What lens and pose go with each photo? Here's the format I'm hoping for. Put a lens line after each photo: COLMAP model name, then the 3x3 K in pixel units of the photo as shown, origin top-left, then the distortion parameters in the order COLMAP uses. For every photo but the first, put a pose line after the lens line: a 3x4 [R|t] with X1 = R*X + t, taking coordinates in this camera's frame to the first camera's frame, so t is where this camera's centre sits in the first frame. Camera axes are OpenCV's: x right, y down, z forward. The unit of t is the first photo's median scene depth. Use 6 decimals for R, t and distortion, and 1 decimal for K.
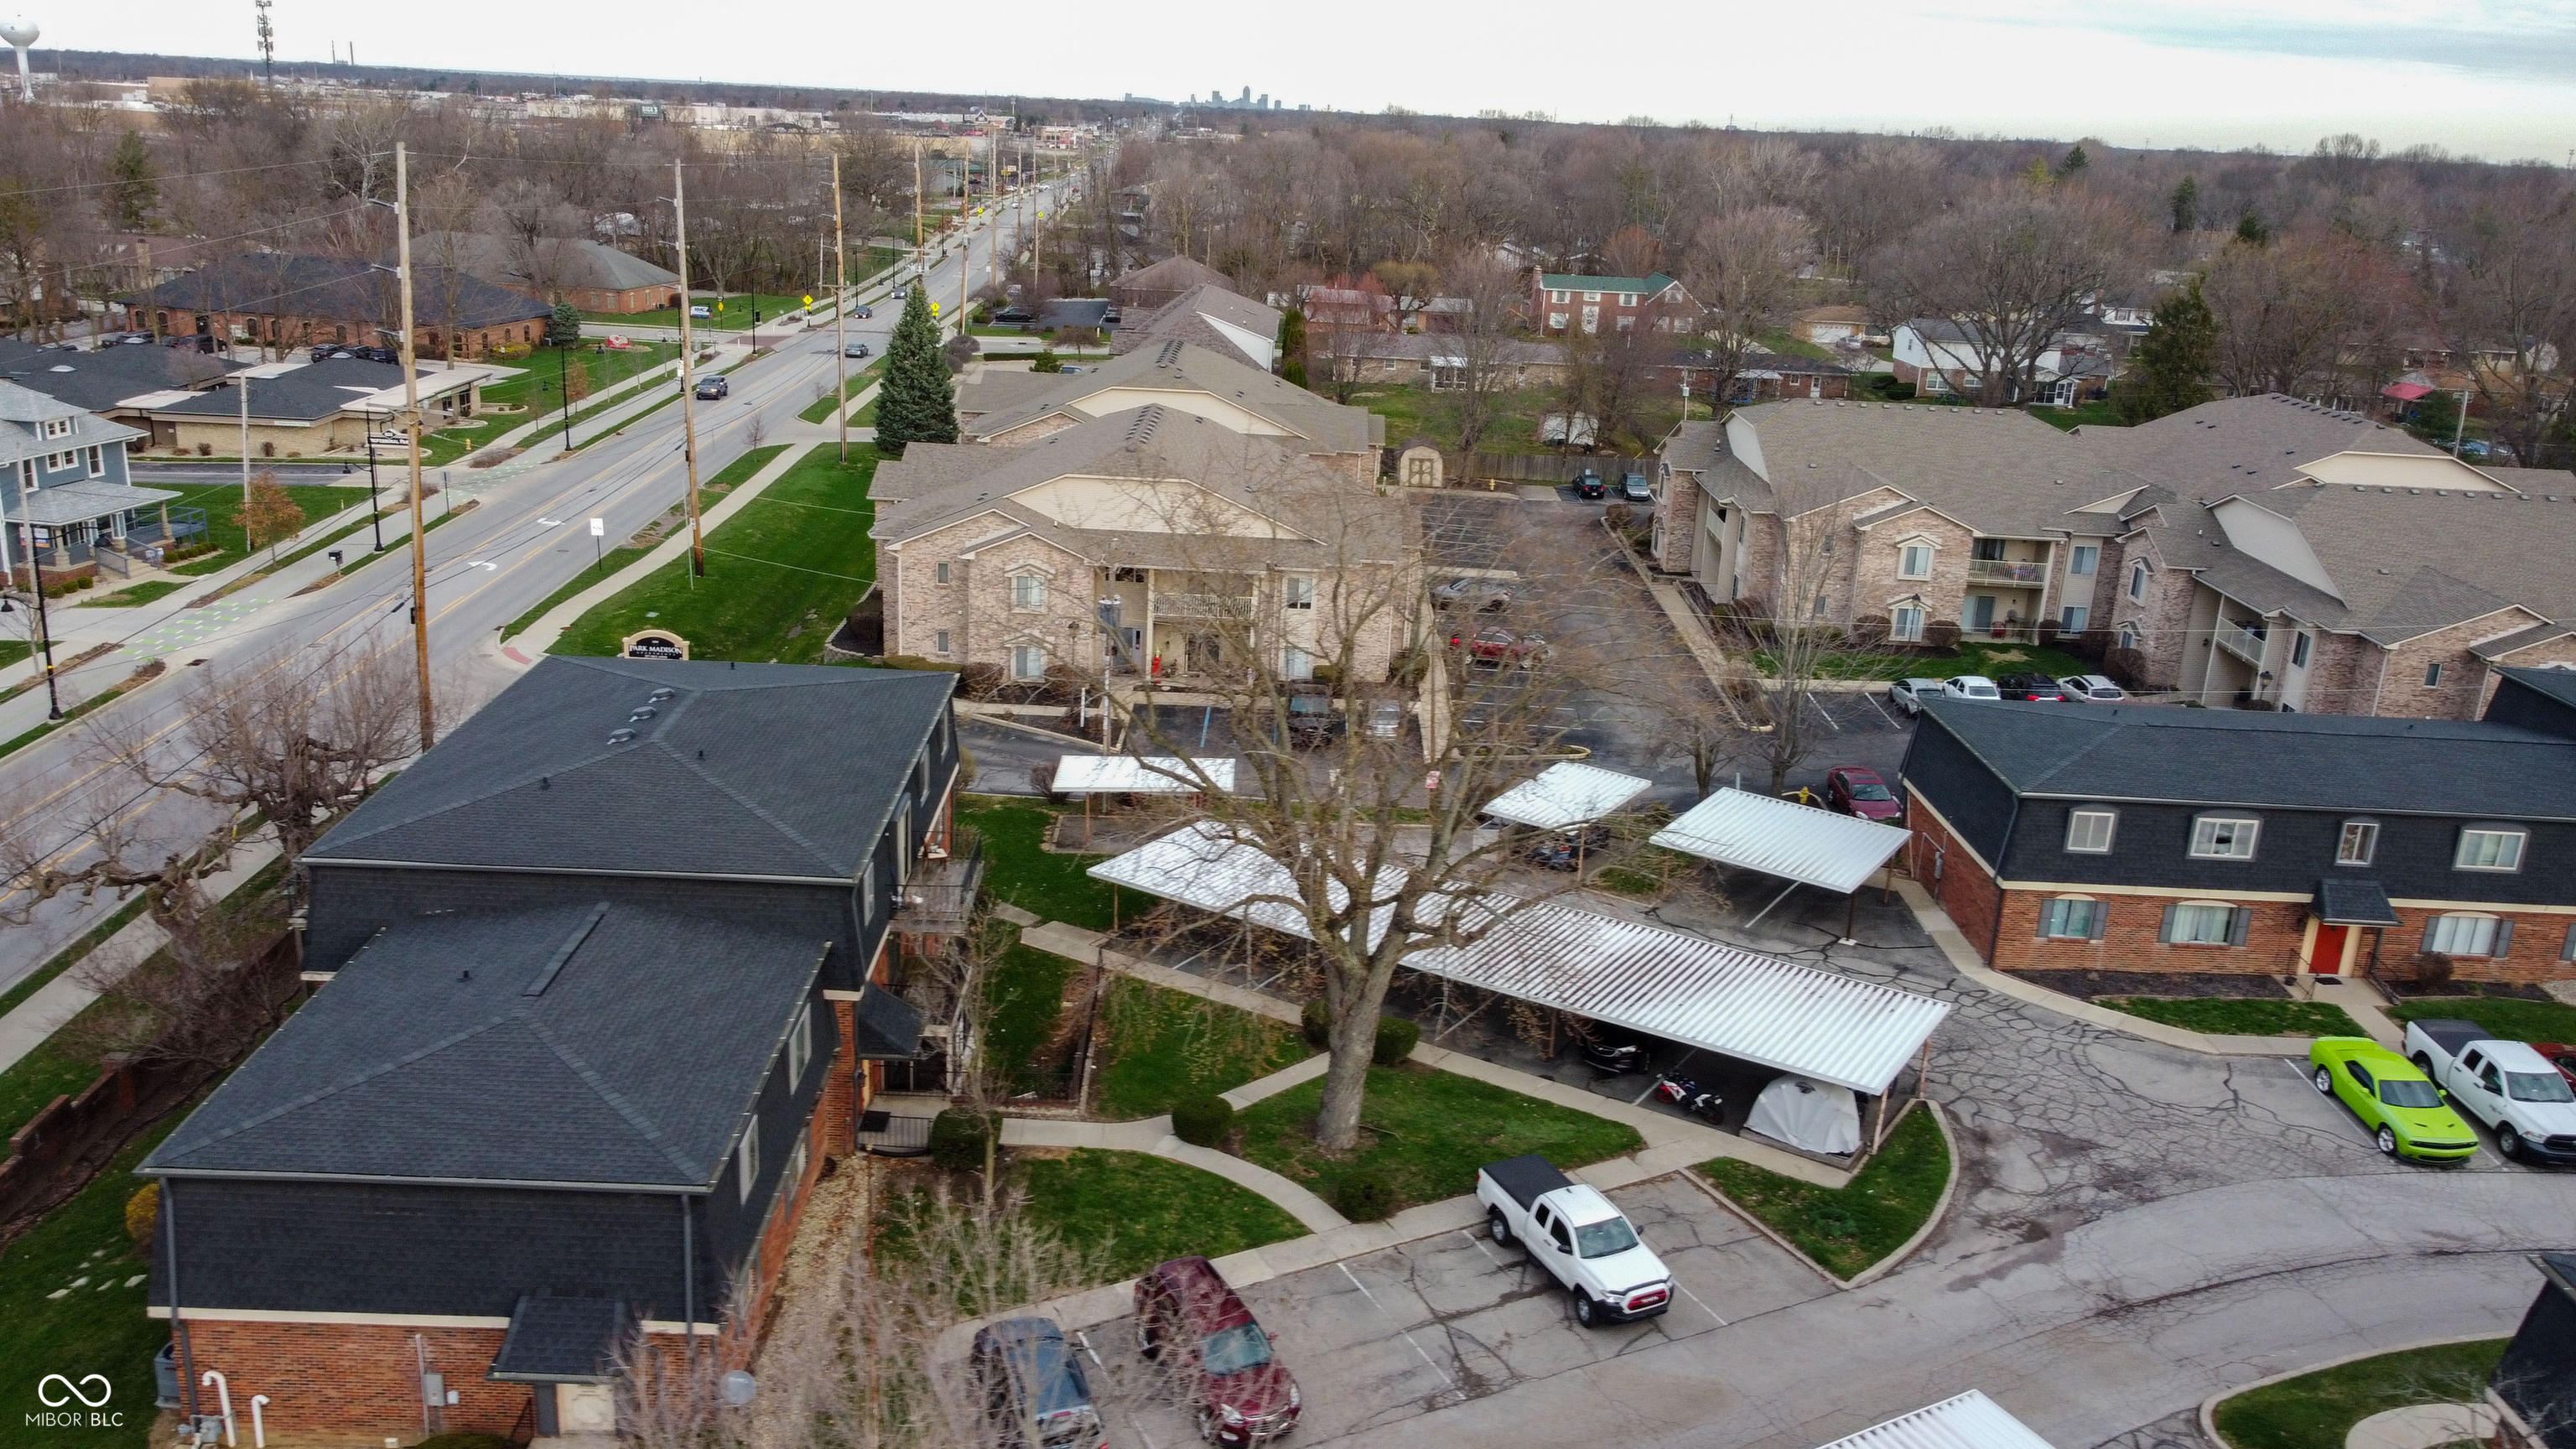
lens RADIAL K [[1946.5, 0, 1260.1], [0, 1946.5, 724.3], [0, 0, 1]] dist [0.007054, 0.000758]
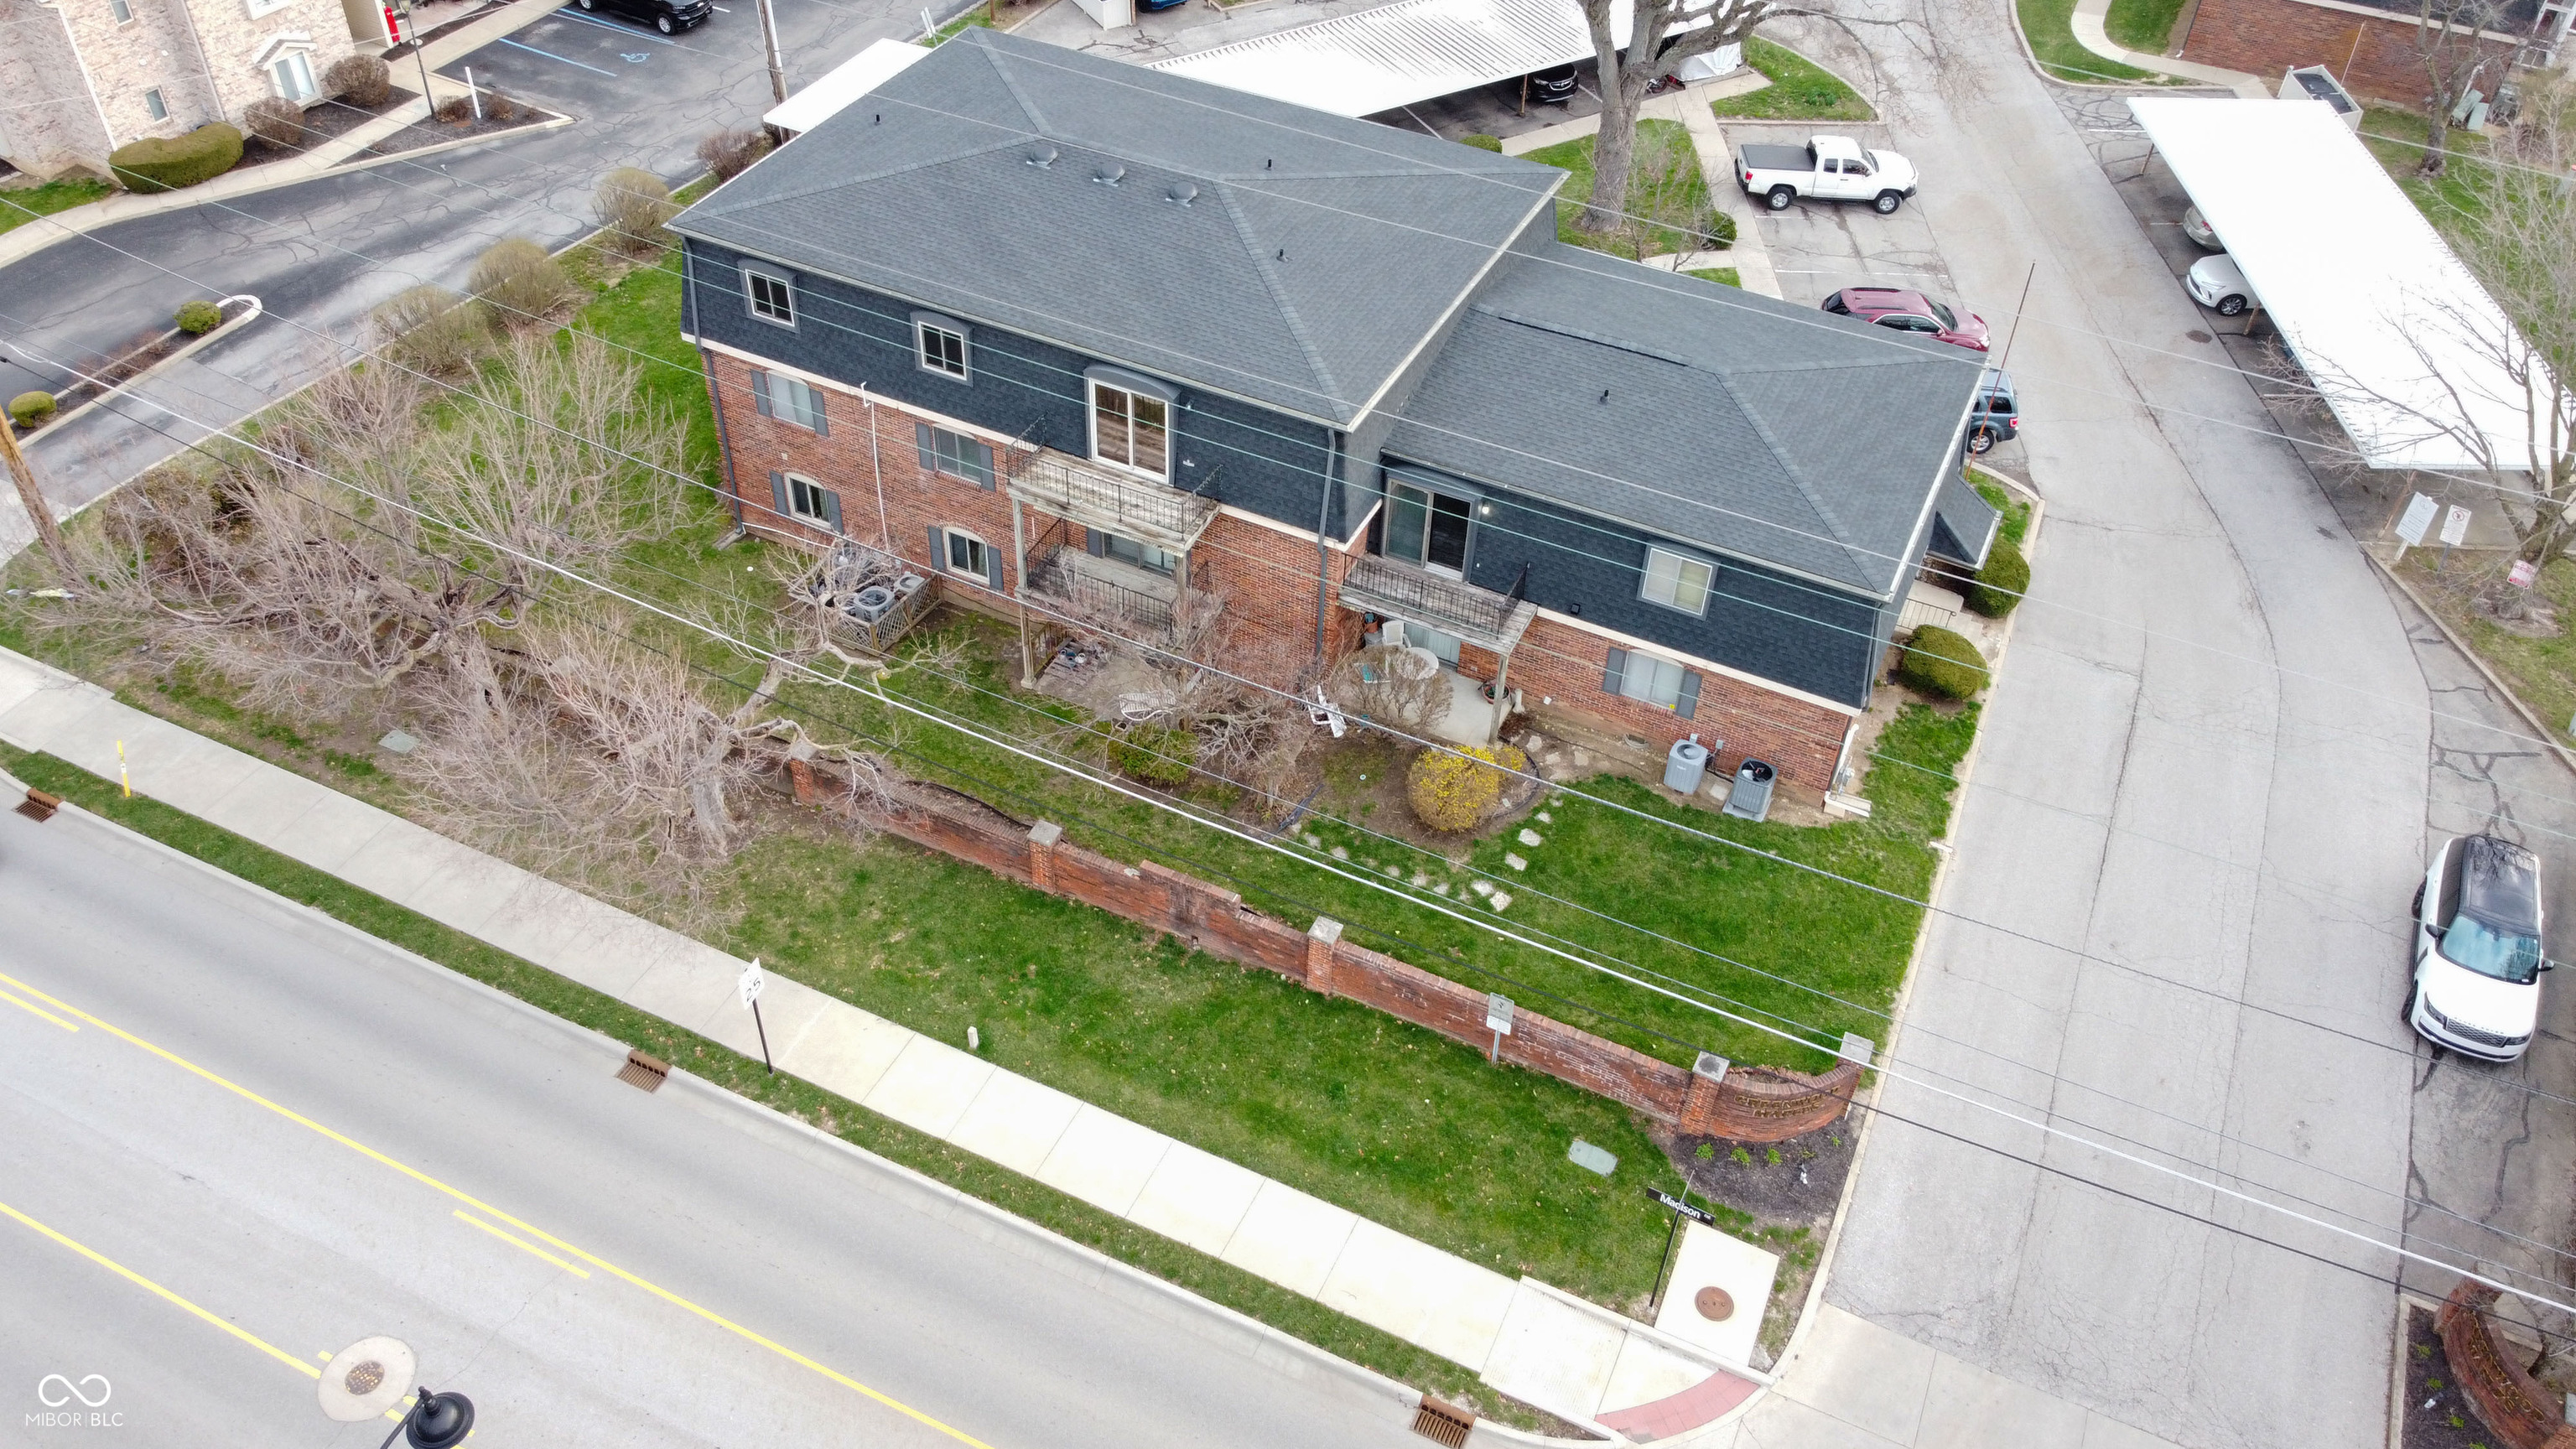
lens RADIAL K [[1958.6, 0, 1288.0], [0, 1958.6, 724.5], [0, 0, 1]] dist [-0.008734, 0.005285]
pose [[0.453260, -0.627823, 0.632767, -0.481306], [0.261119, 0.772252, 0.579175, -0.146085], [-0.852275, -0.097289, 0.513967, 0.229734]]
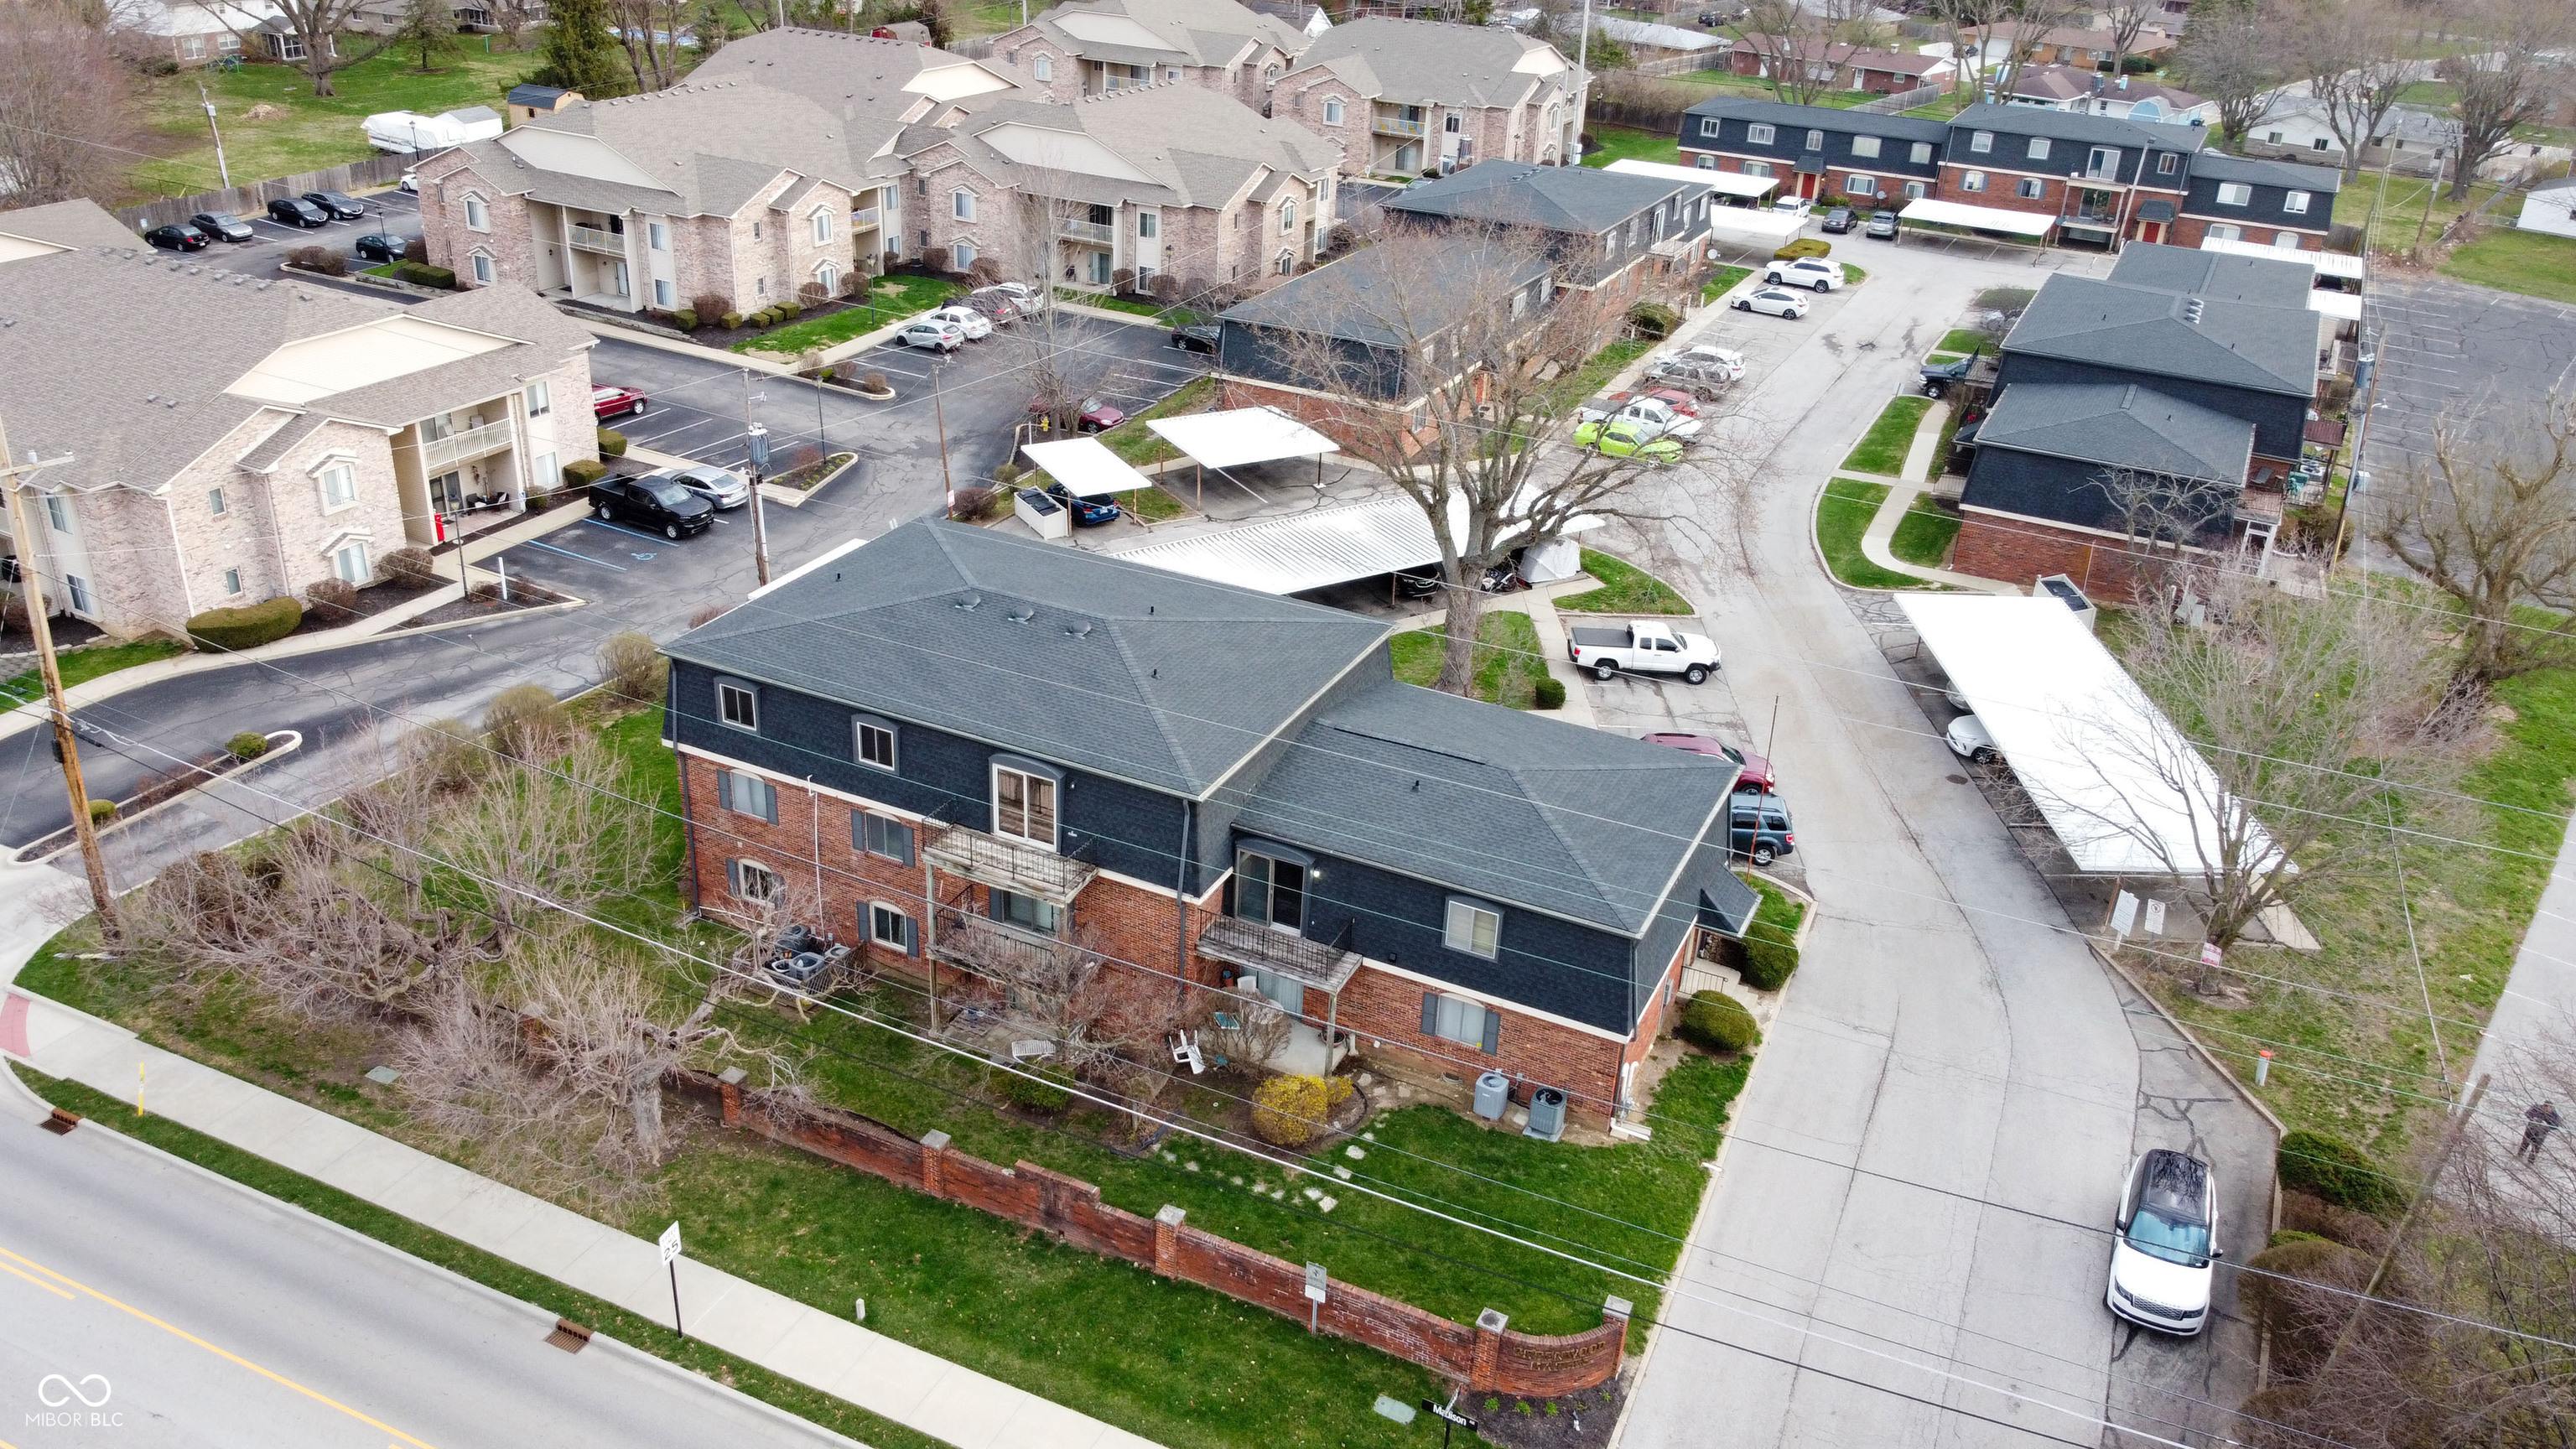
lens RADIAL K [[1958.6, 0, 1288.0], [0, 1958.6, 724.5], [0, 0, 1]] dist [-0.008734, 0.005285]
pose [[0.446754, -0.423404, 0.788124, -0.549264], [0.246987, 0.905058, 0.346218, -0.140374], [-0.859888, 0.039982, 0.508914, 0.165452]]
